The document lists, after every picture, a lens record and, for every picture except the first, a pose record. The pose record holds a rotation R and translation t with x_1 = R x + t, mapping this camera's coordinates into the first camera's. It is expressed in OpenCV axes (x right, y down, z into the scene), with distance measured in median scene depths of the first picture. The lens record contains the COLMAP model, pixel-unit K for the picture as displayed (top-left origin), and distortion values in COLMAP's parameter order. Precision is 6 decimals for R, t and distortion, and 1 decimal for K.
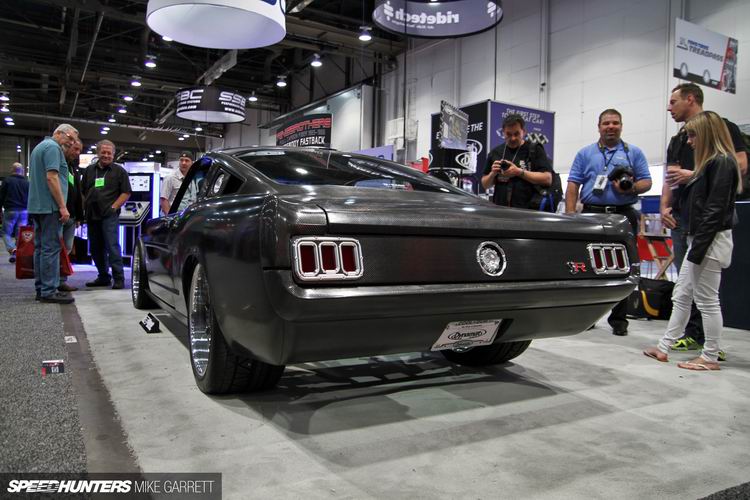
lens RADIAL K [[580.5, 0, 368.7], [0, 580.5, 251.7], [0, 0, 1]] dist [-0.115327, 0.093973]
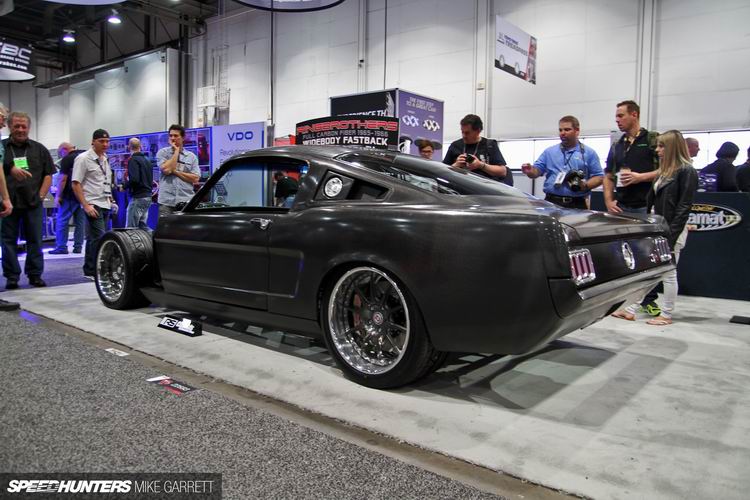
lens RADIAL K [[580.5, 0, 378.8], [0, 580.5, 252.9], [0, 0, 1]] dist [-0.115327, 0.093973]
pose [[0.928286, -0.043086, 0.369362, -0.355136], [0.022128, 0.997905, 0.060793, -0.038545], [-0.371208, -0.048260, 0.927295, 0.005401]]
